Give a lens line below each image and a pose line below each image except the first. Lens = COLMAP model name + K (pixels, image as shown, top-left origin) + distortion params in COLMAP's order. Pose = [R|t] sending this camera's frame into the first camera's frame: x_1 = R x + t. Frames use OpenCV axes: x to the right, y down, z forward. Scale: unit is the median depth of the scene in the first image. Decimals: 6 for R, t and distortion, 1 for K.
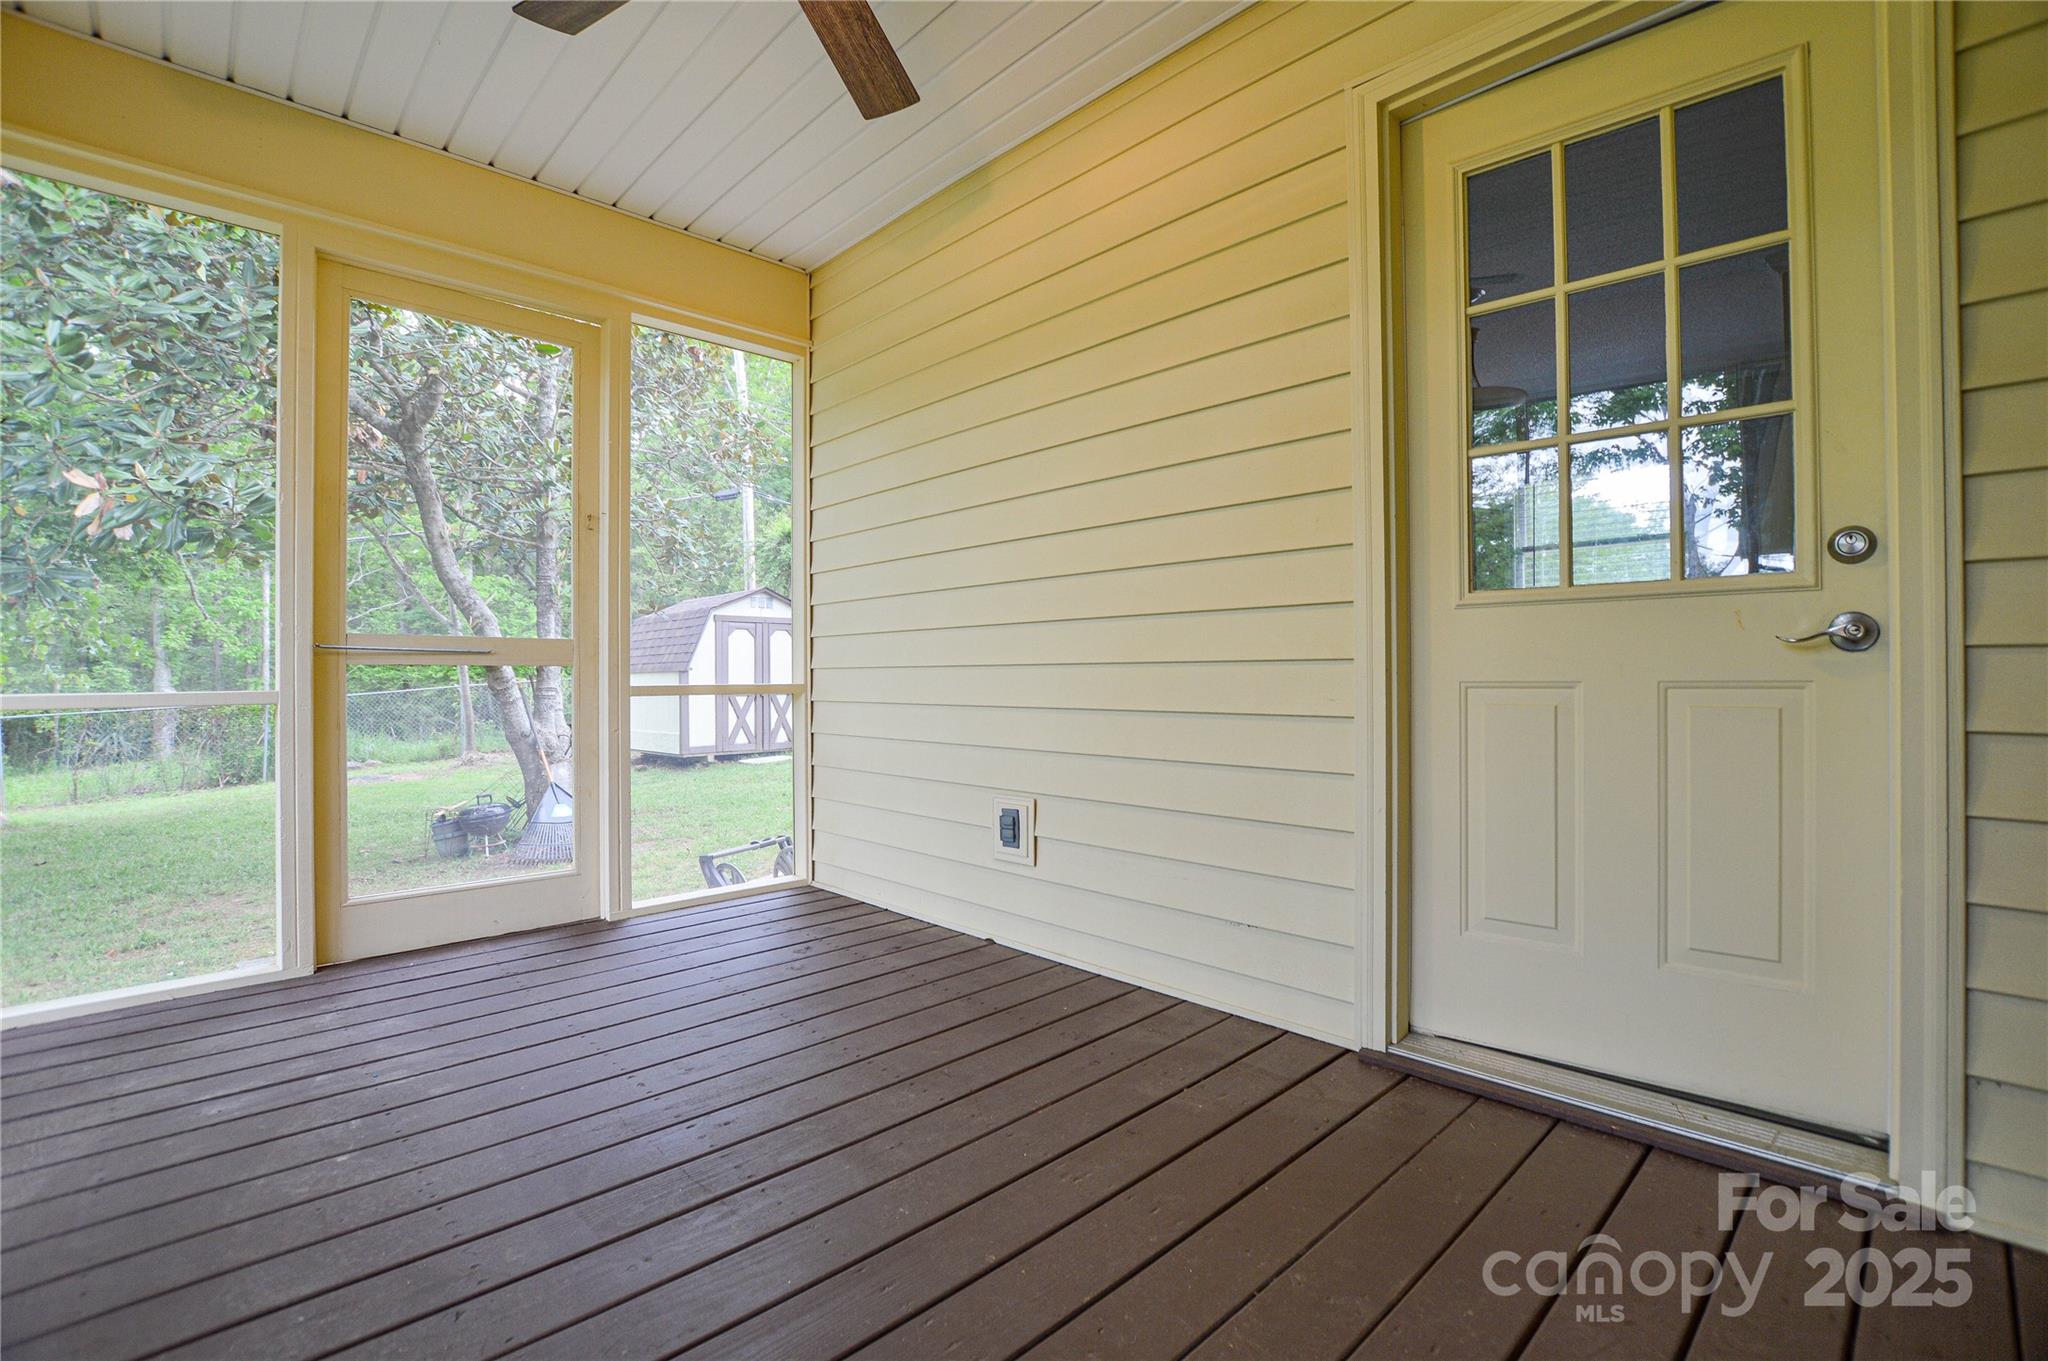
lens RADIAL K [[924.2, 0, 1021.3], [0, 924.2, 676.2], [0, 0, 1]] dist [-0.031288, 0.001858]
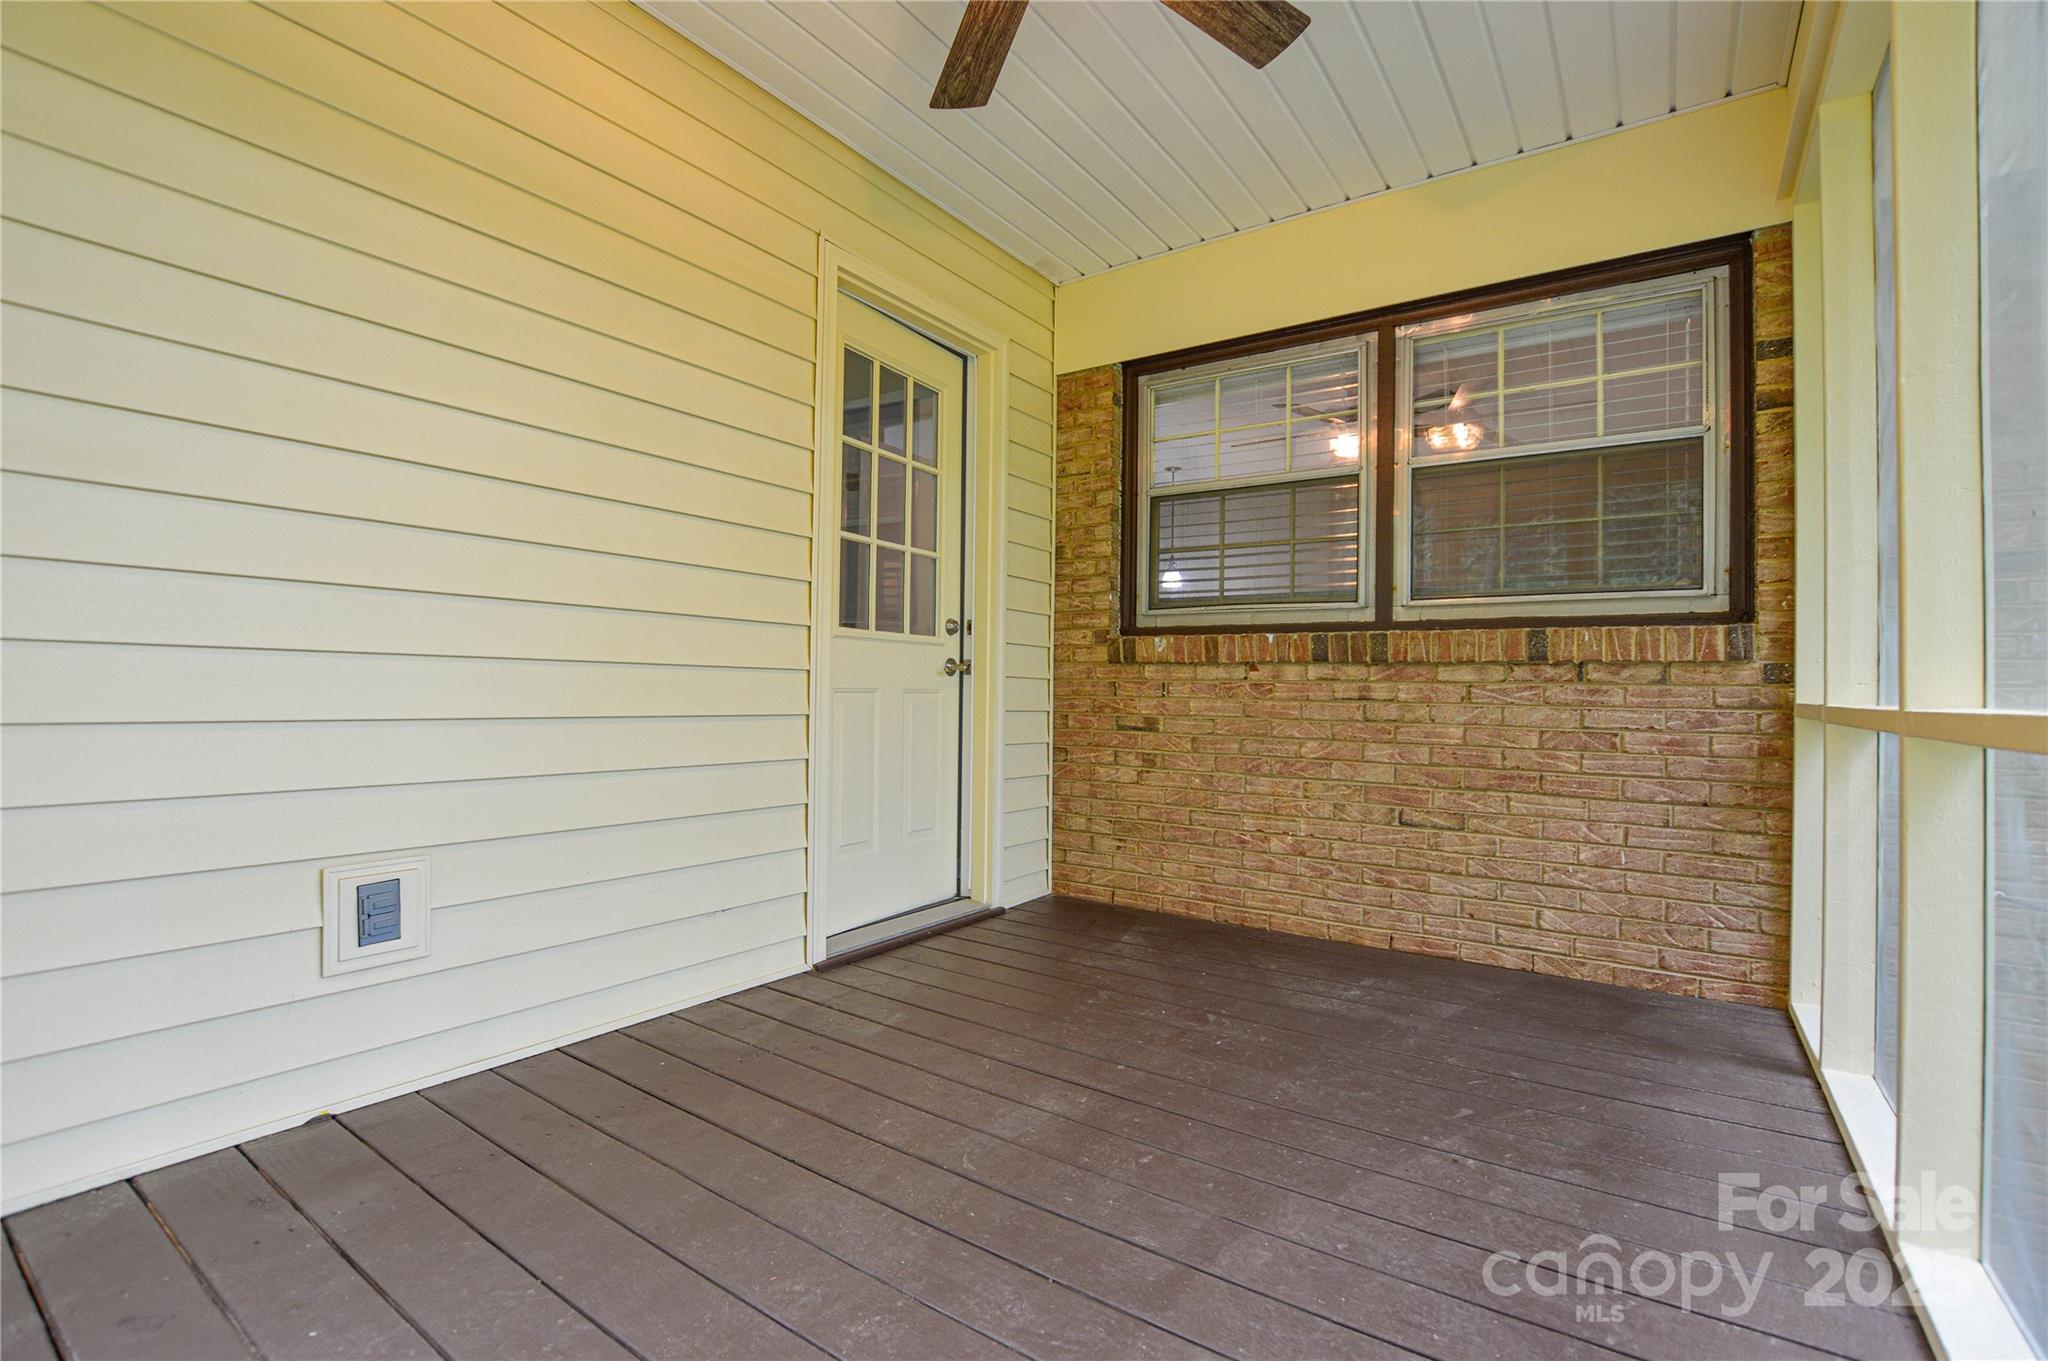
lens RADIAL K [[924.2, 0, 1027.0], [0, 924.2, 681.3], [0, 0, 1]] dist [-0.031288, 0.001858]
pose [[-0.204730, 0.015388, 0.978698, -0.828882], [-0.012772, 0.999749, -0.018391, 0.014438], [-0.978735, -0.016266, -0.204482, 0.811451]]
